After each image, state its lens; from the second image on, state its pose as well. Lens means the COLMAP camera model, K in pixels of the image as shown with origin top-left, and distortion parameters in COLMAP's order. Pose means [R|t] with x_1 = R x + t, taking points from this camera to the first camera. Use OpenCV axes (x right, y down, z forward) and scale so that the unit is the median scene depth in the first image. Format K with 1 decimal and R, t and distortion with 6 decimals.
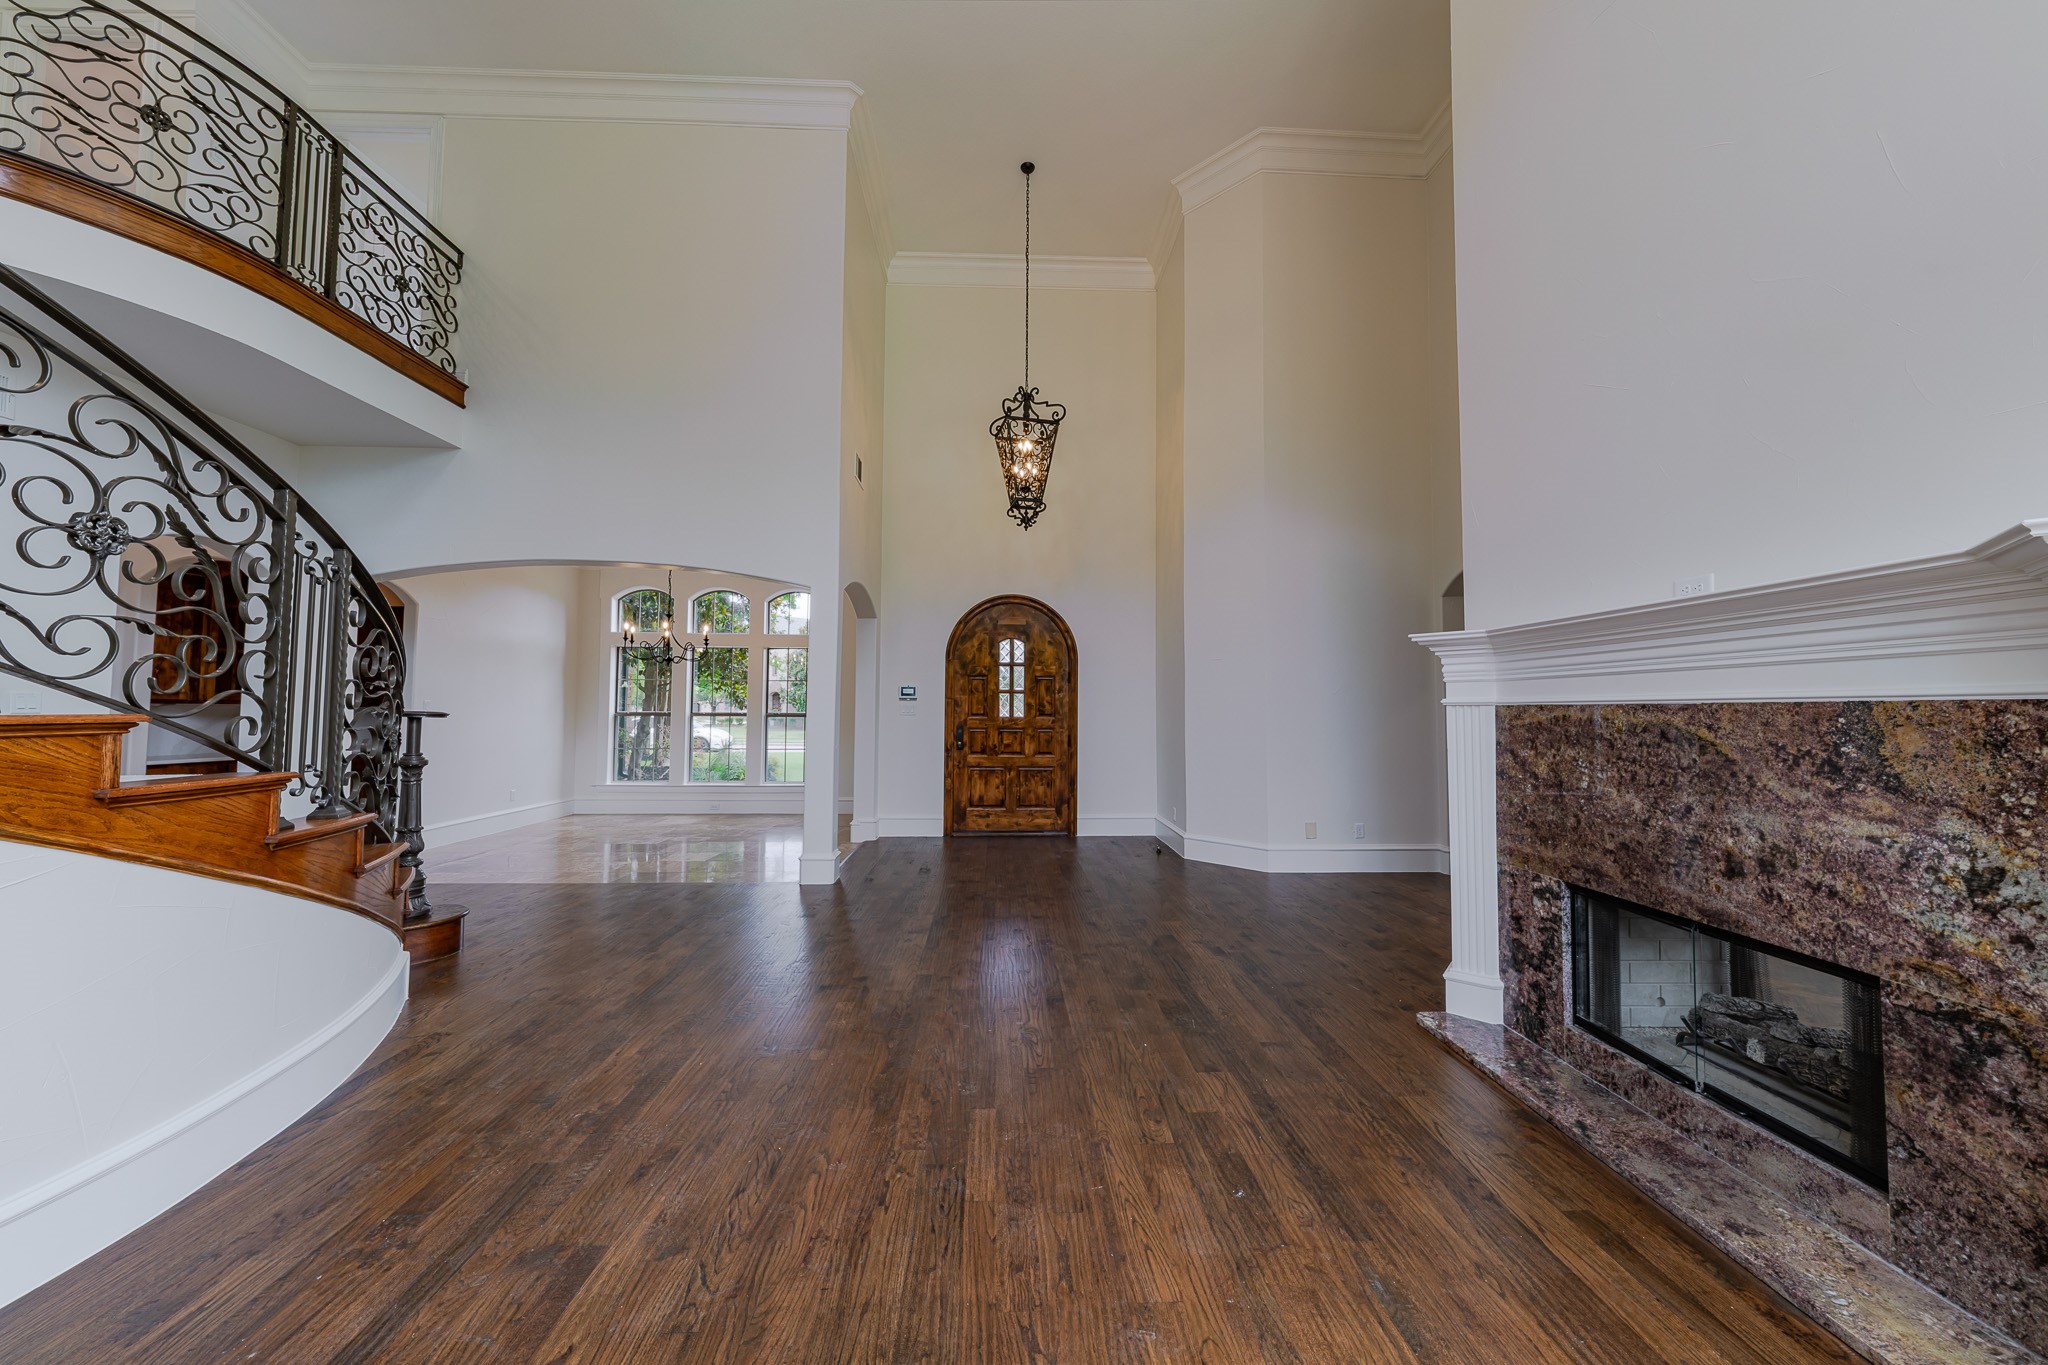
lens RADIAL K [[695.1, 0, 1025.4], [0, 695.1, 682.7], [0, 0, 1]] dist [-0.004572, 0.000493]
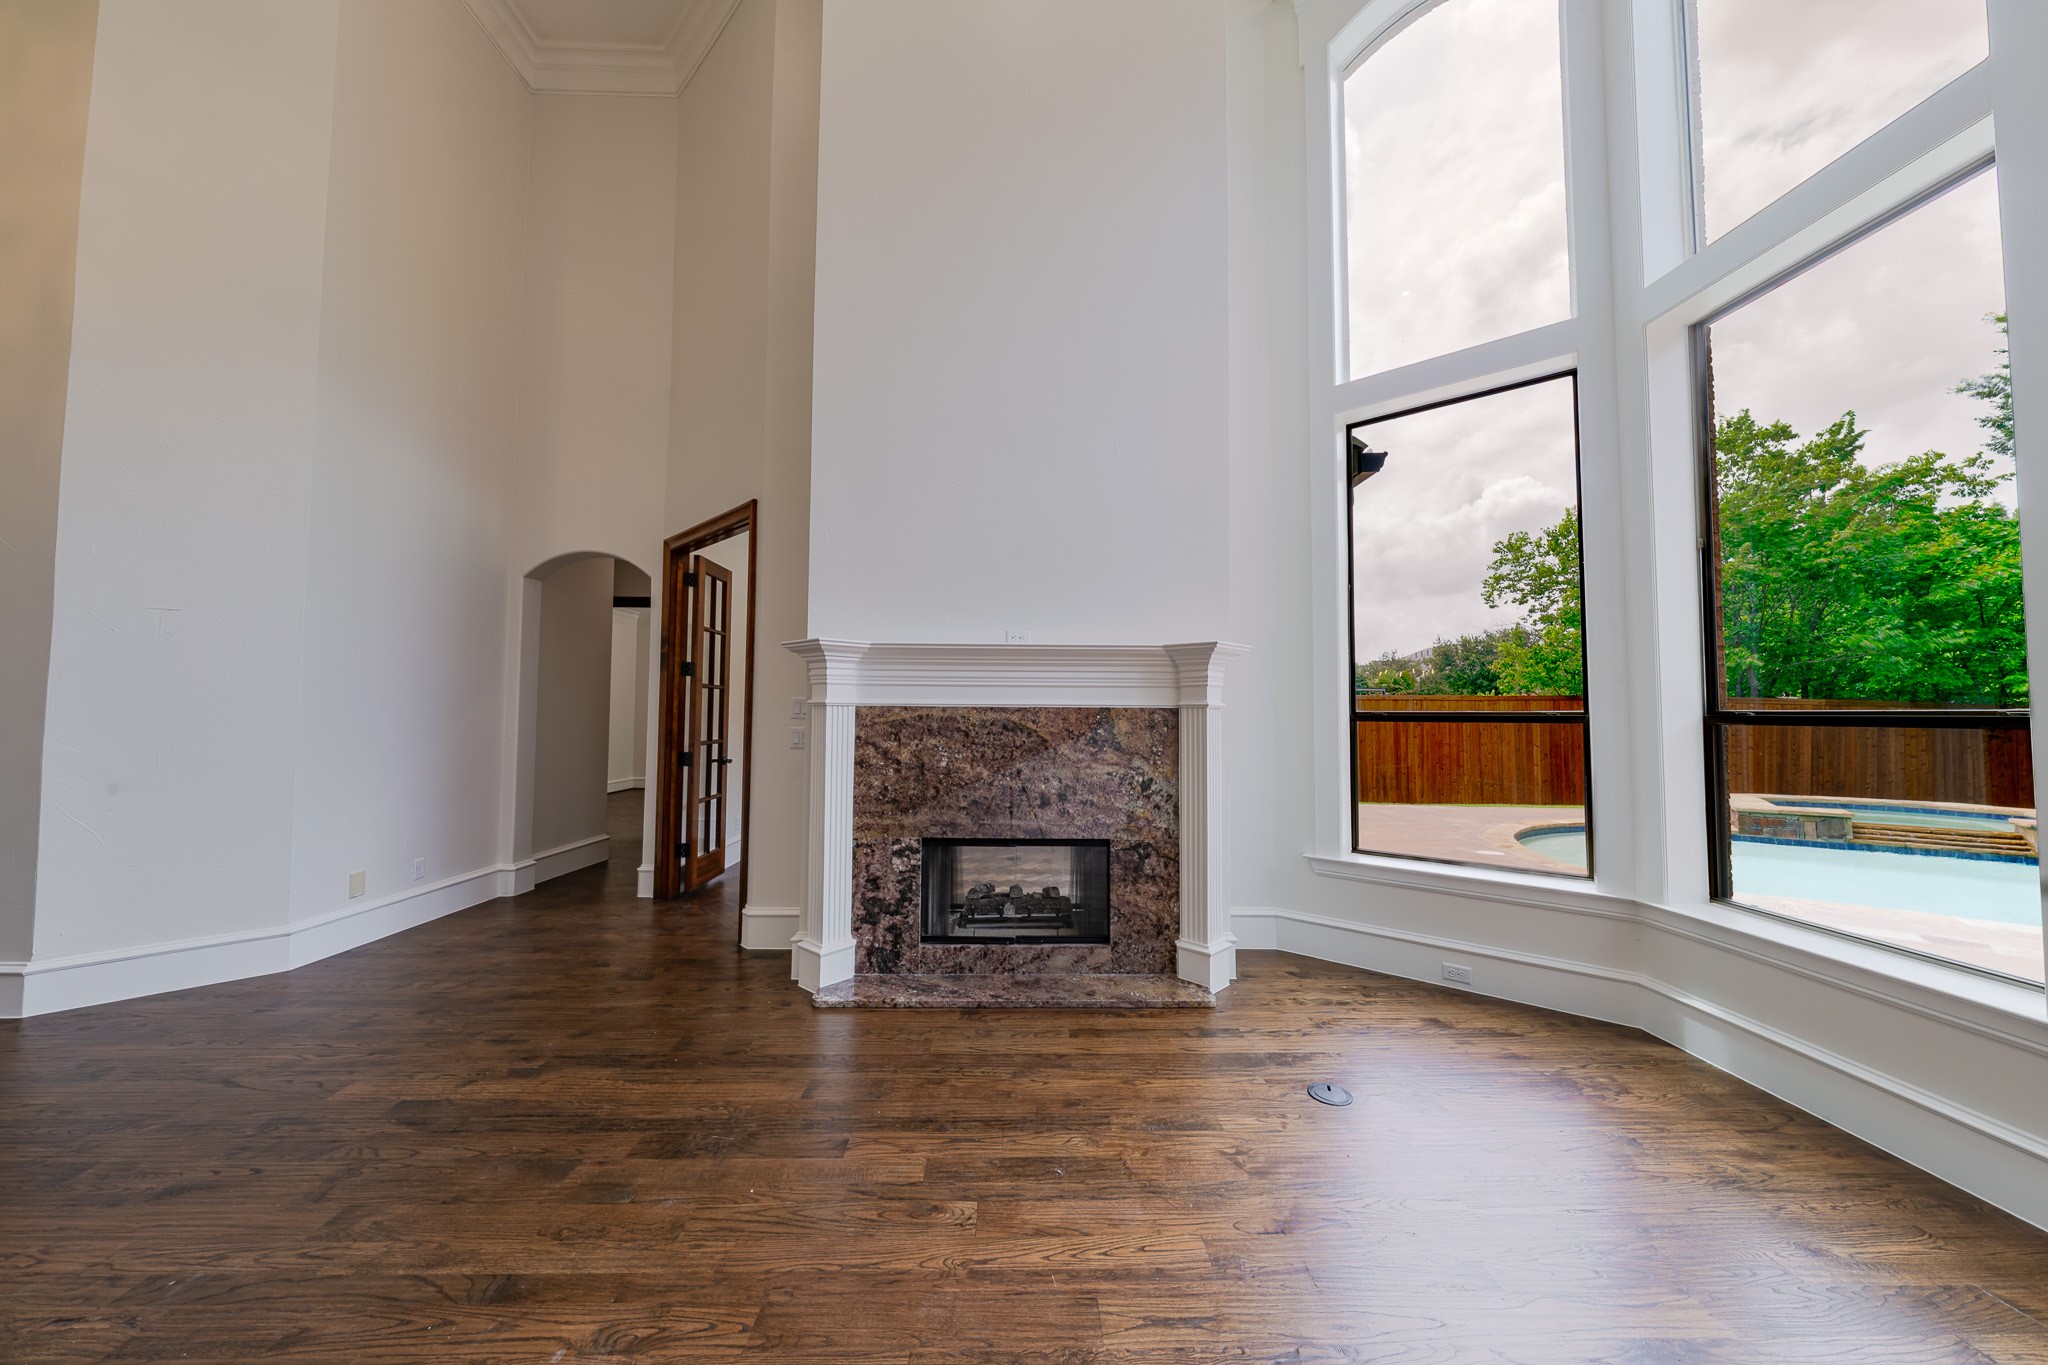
lens RADIAL K [[695.1, 0, 1025.4], [0, 695.1, 682.7], [0, 0, 1]] dist [-0.004572, 0.000493]
pose [[0.019561, 0.041819, 0.998934, -0.685942], [-0.047896, 0.998017, -0.040843, 0.038522], [-0.998661, -0.047046, 0.021525, 0.943744]]
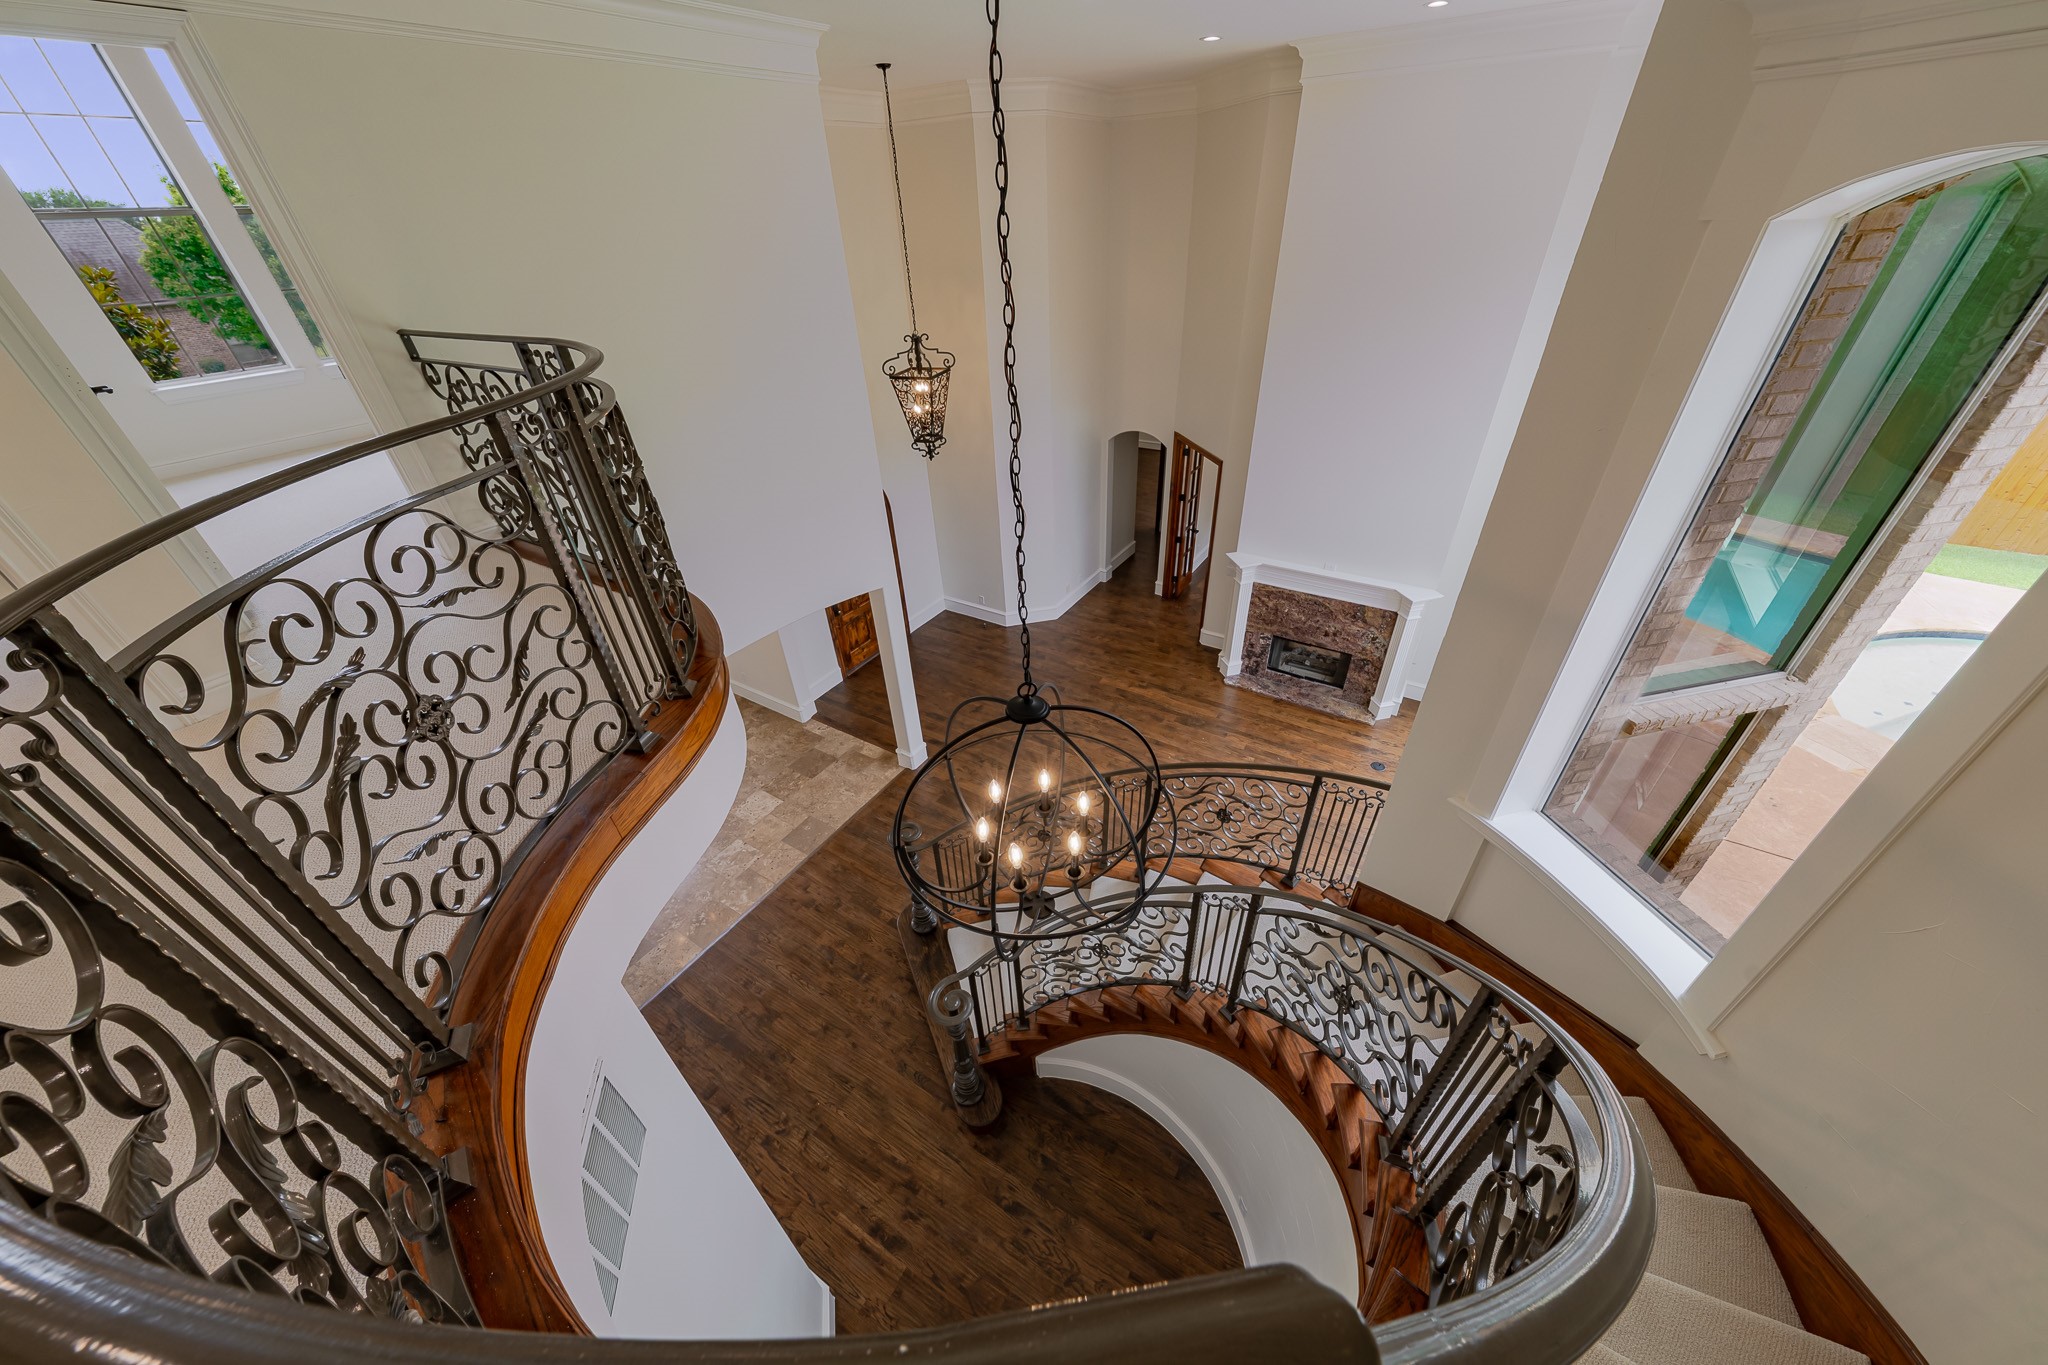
lens RADIAL K [[695.1, 0, 1025.4], [0, 695.1, 682.7], [0, 0, 1]] dist [-0.004572, 0.000493]
pose [[0.567097, -0.492807, 0.659957, -2.689654], [0.011725, 0.806007, 0.591790, -1.841660], [-0.823568, -0.327864, 0.462862, 0.424473]]
